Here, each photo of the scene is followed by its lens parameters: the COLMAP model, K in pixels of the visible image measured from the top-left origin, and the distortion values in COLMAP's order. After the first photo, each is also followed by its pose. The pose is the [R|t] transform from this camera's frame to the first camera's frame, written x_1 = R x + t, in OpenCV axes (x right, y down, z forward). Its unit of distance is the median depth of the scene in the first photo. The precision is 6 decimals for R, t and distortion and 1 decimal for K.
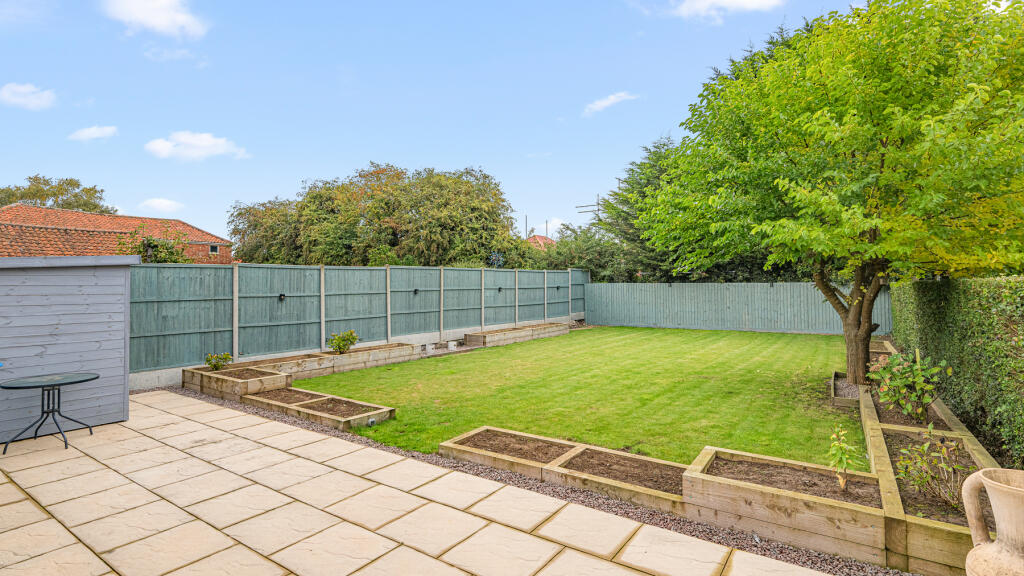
lens RADIAL K [[484.1, 0, 507.4], [0, 484.1, 285.5], [0, 0, 1]] dist [-0.002259, -0.000148]
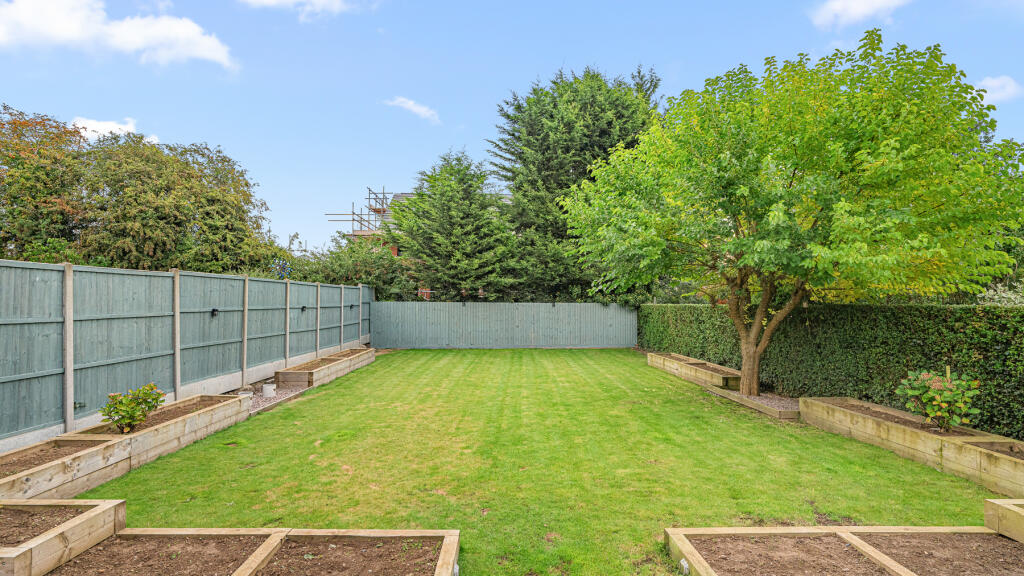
lens RADIAL K [[484.1, 0, 511.1], [0, 484.1, 305.0], [0, 0, 1]] dist [-0.002259, -0.000148]
pose [[0.819521, 0.006523, 0.573012, -0.134878], [-0.008324, 0.999965, 0.000522, -0.000690], [-0.572988, -0.005198, 0.819547, 0.139100]]
